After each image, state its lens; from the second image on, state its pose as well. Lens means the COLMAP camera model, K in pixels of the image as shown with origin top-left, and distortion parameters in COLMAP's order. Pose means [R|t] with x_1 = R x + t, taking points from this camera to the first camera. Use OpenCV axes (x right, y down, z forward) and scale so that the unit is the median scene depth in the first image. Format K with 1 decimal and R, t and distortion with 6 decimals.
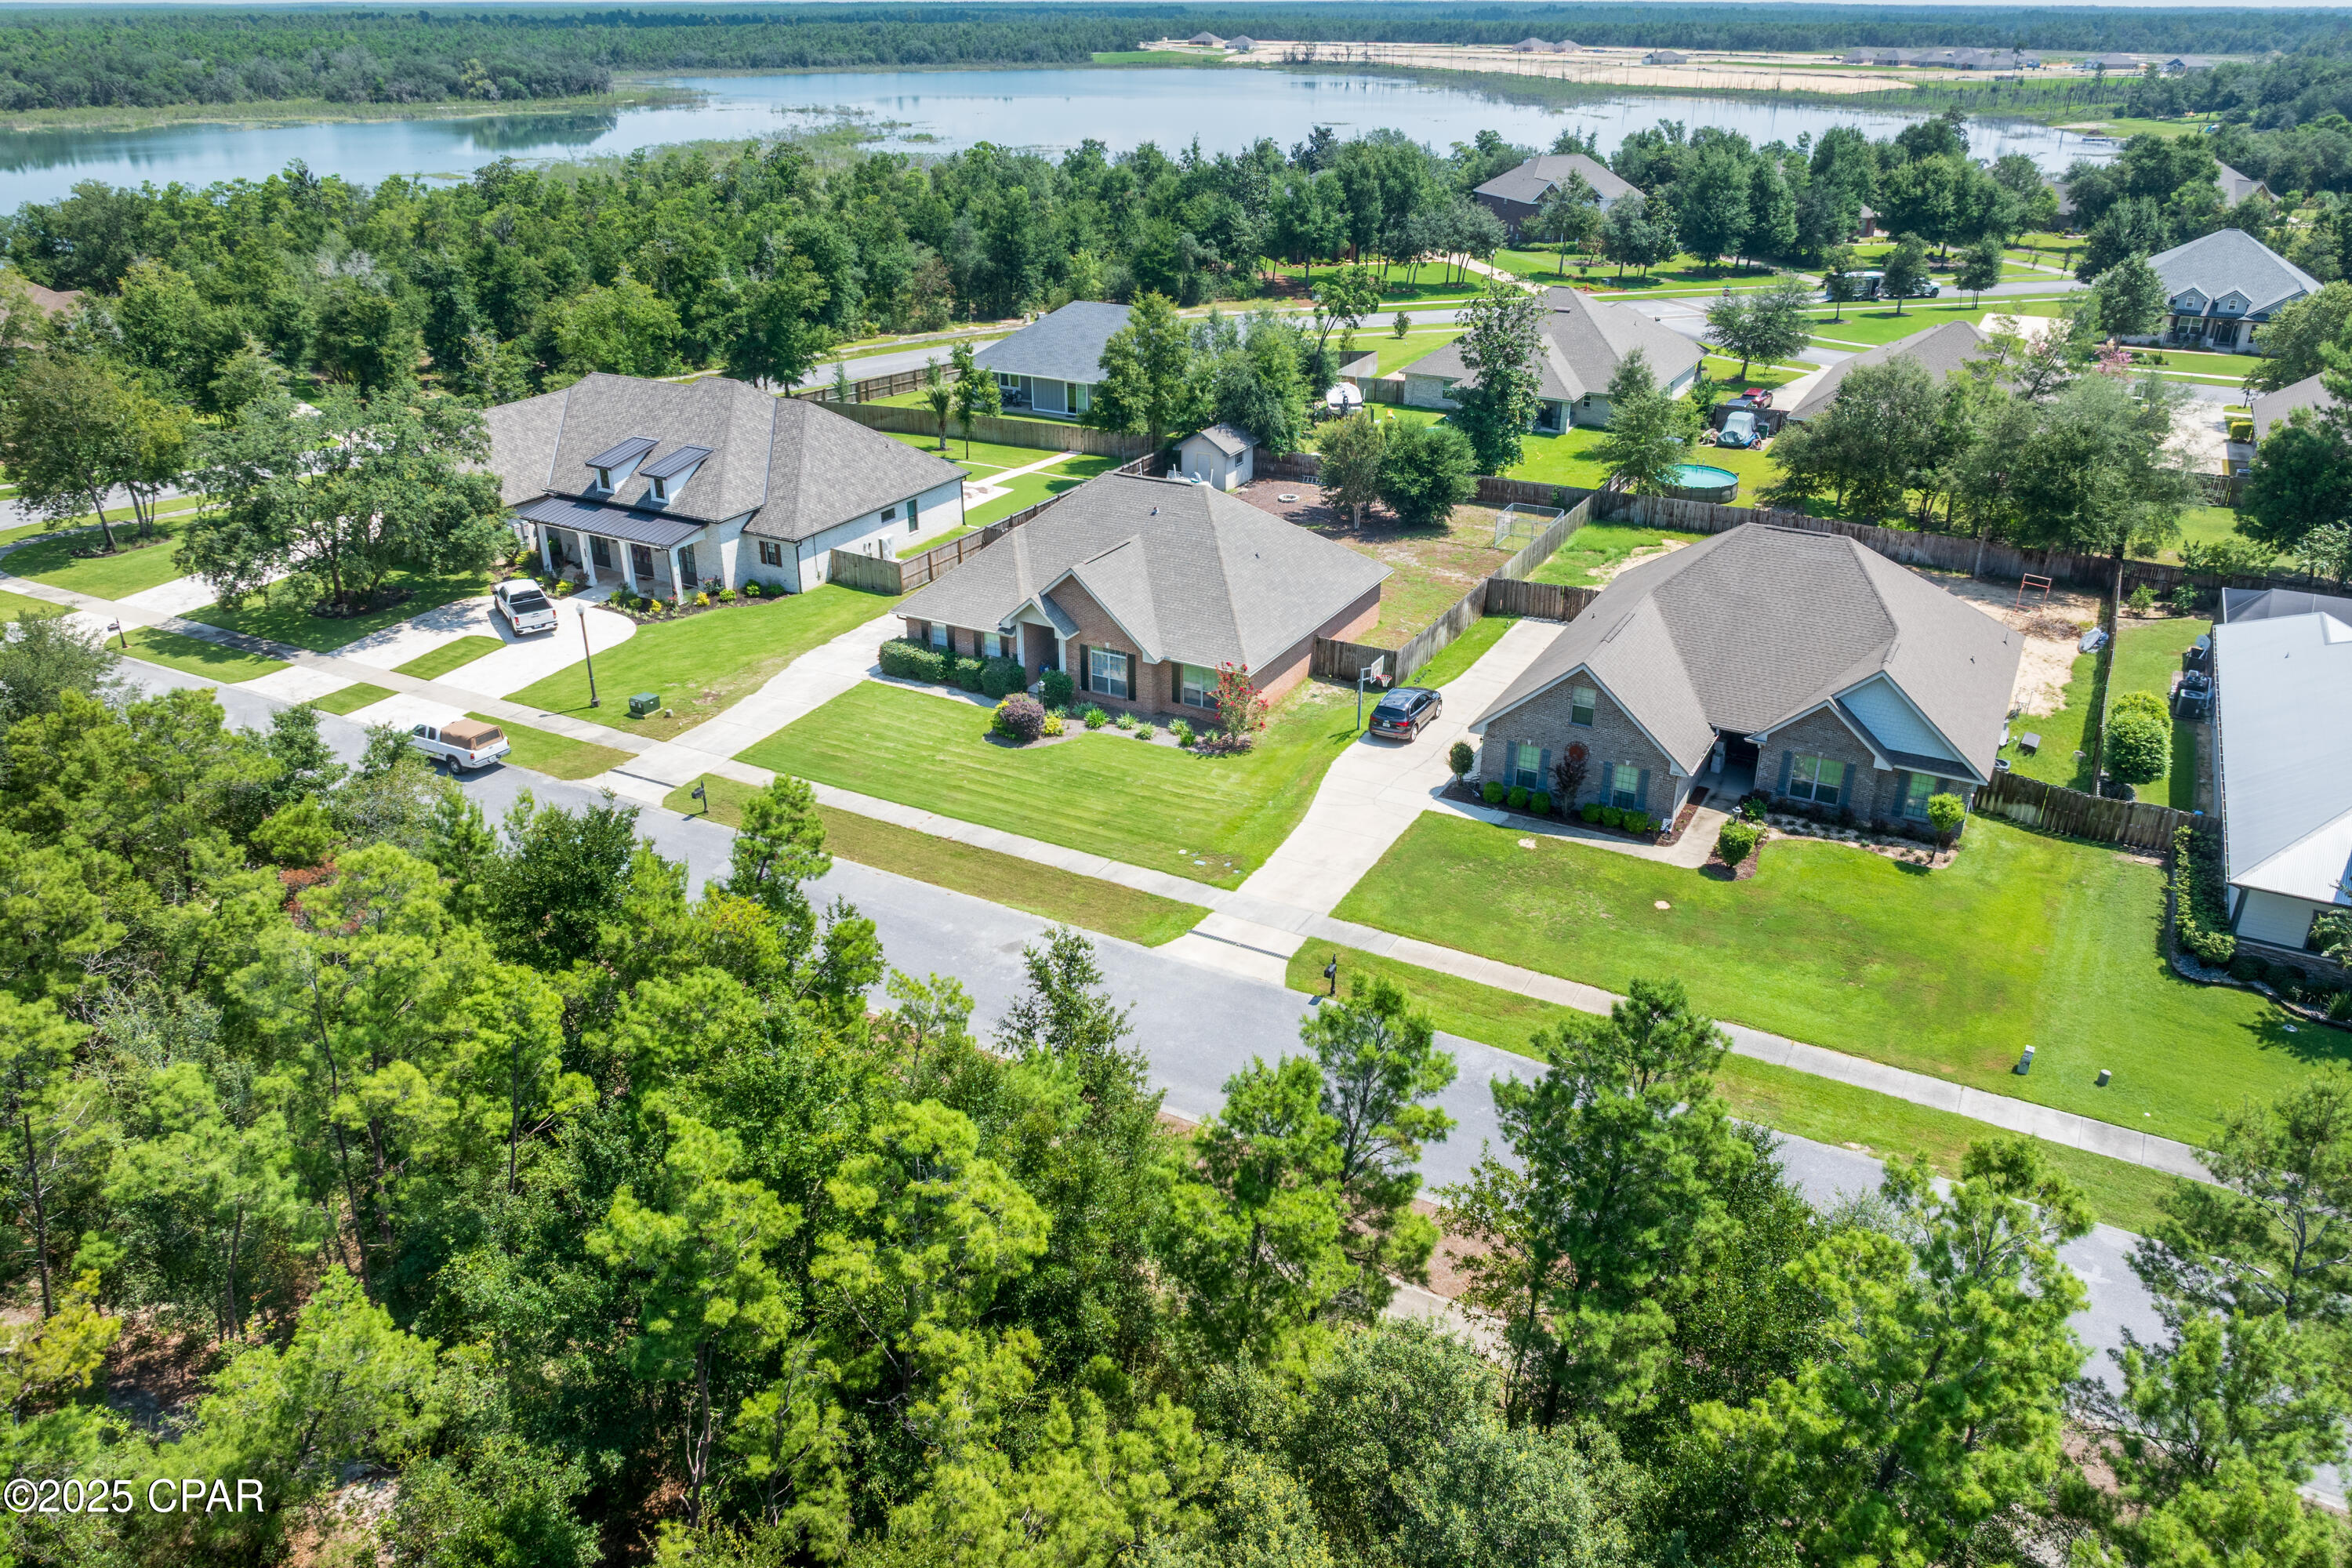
lens RADIAL K [[1641.8, 0, 1172.7], [0, 1641.8, 777.3], [0, 0, 1]] dist [-0.034845, 0.024538]
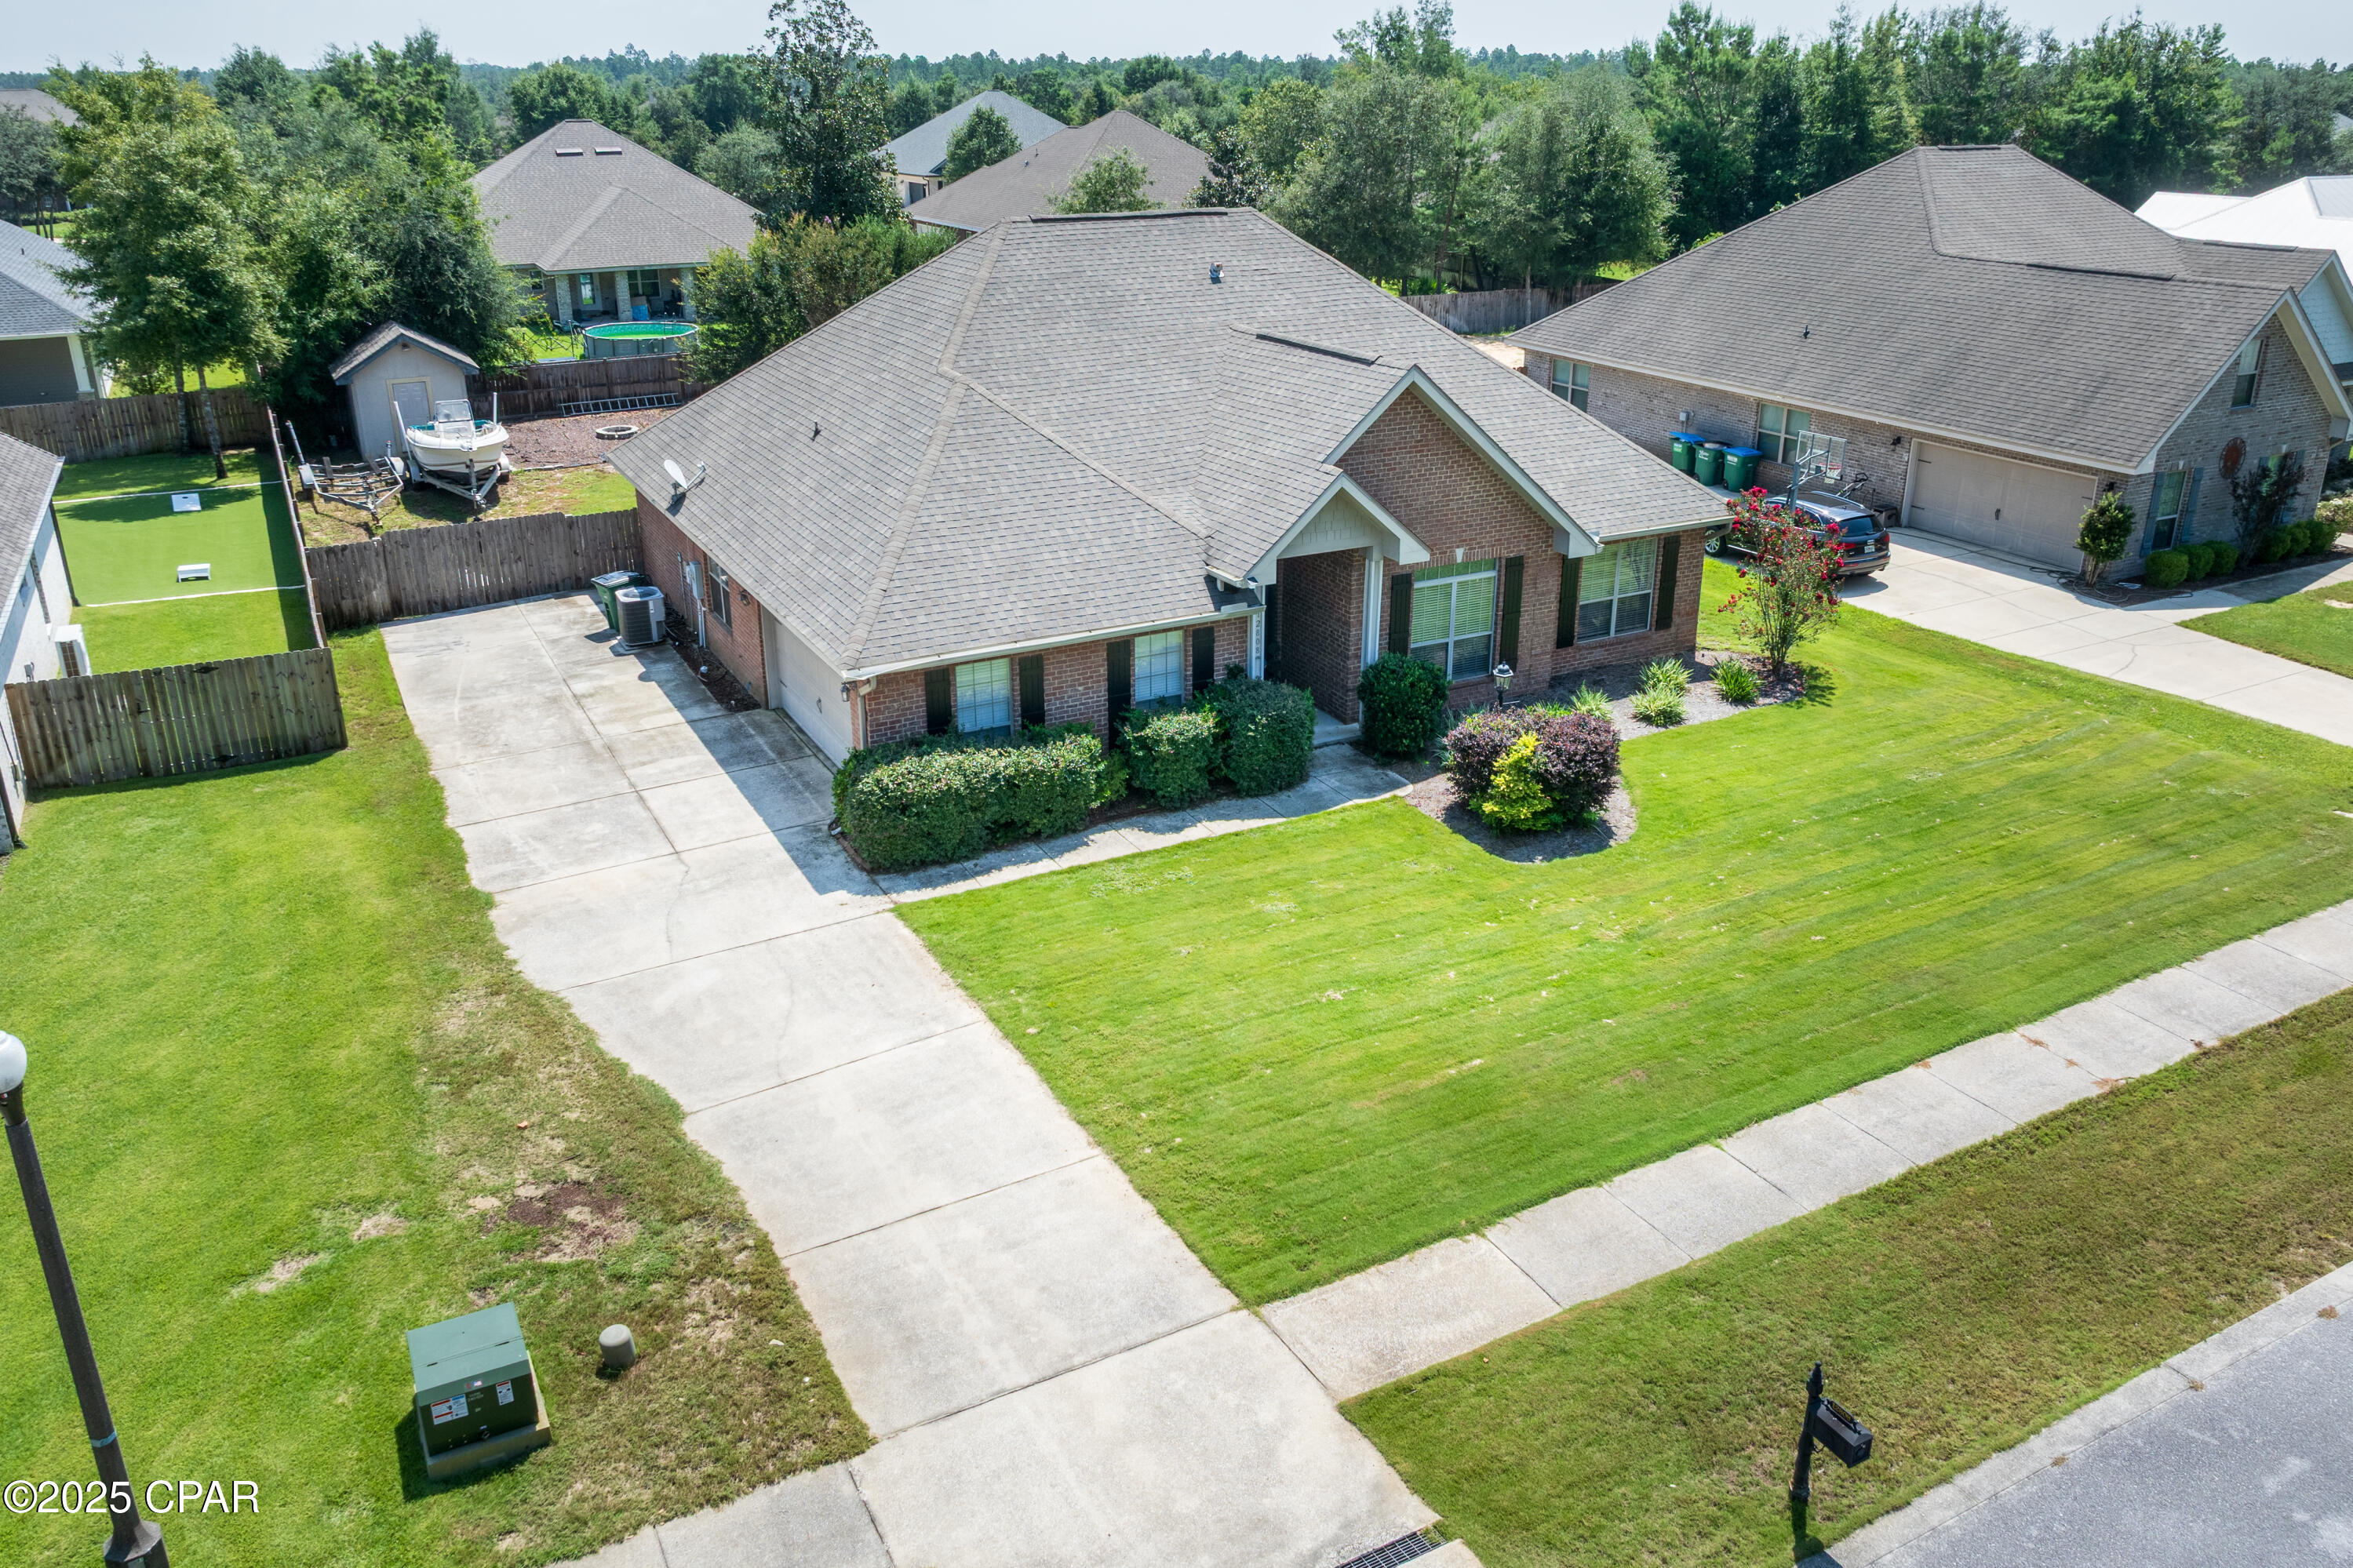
lens RADIAL K [[1737.4, 0, 1194.6], [0, 1737.4, 758.5], [0, 0, 1]] dist [-0.028629, 0.006561]
pose [[0.534319, -0.307084, 0.787529, -0.353032], [0.360645, 0.925440, 0.116171, -0.089855], [-0.764485, 0.221947, 0.605229, 0.679631]]
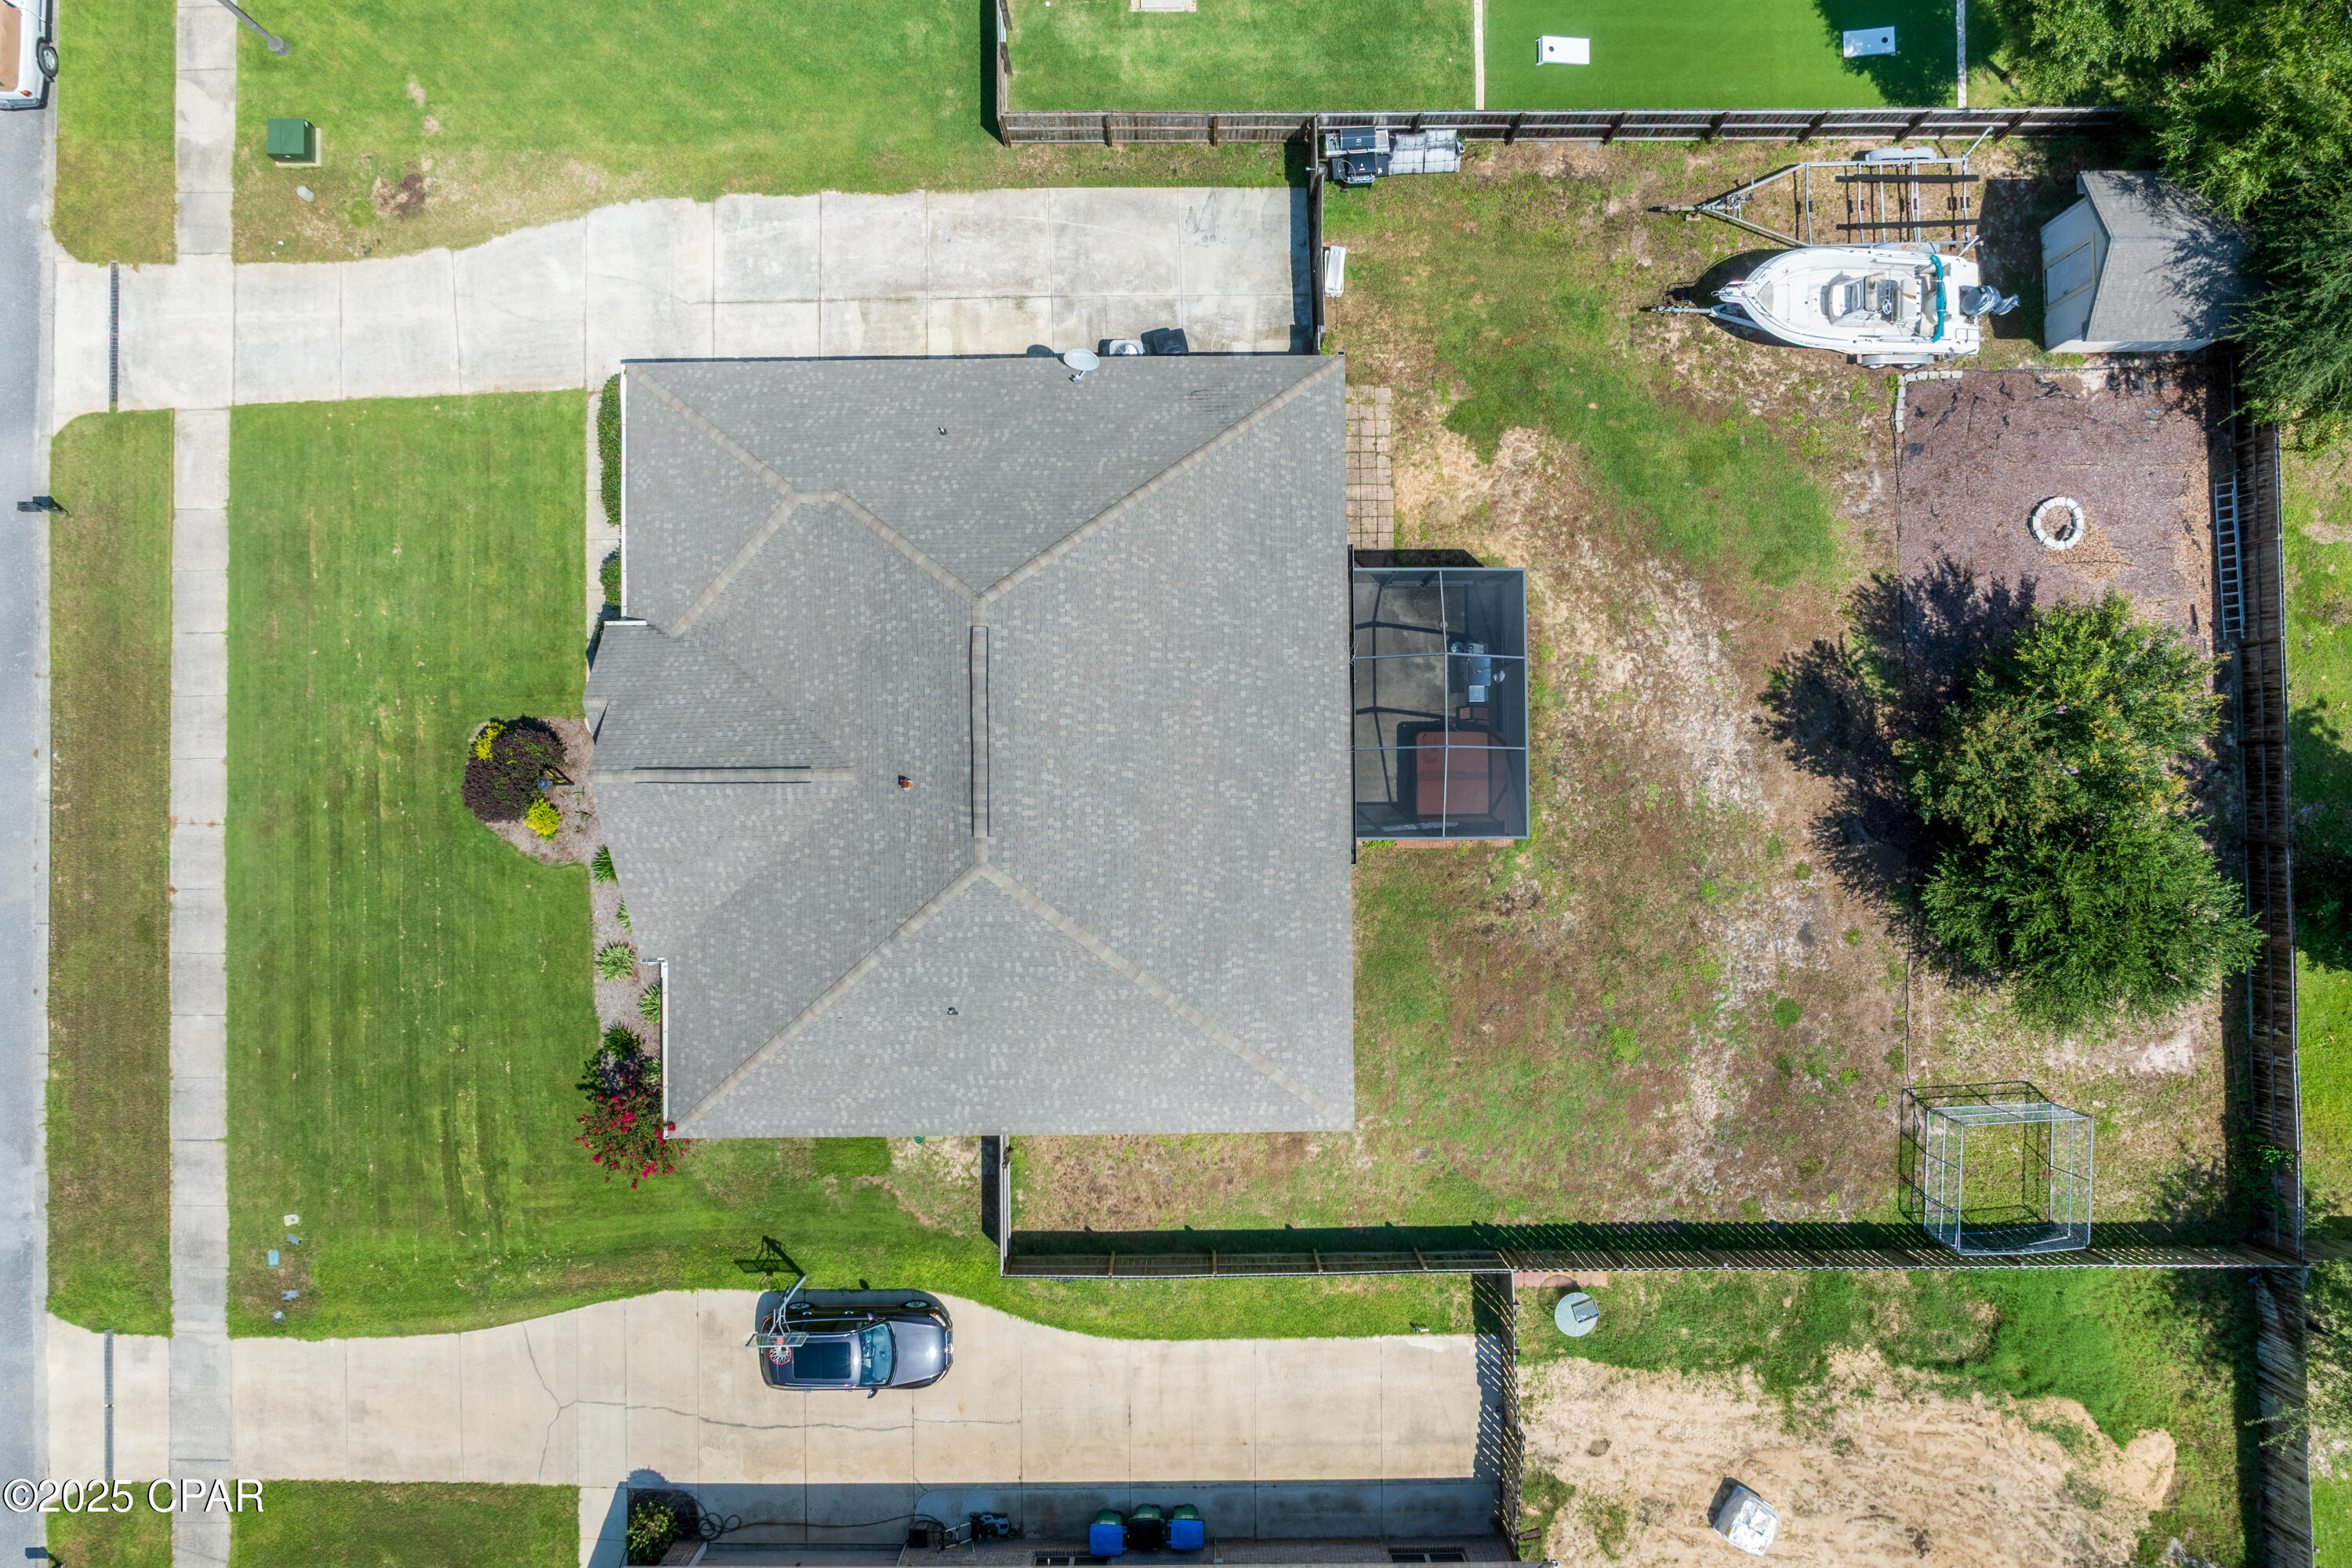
lens RADIAL K [[1641.8, 0, 1176.9], [0, 1641.8, 785.9], [0, 0, 1]] dist [-0.034845, 0.024538]
pose [[0.495204, 0.868660, -0.014226, 0.029525], [-0.372446, 0.227060, 0.899849, -0.529080], [0.784893, -0.440310, 0.435970, 0.764499]]
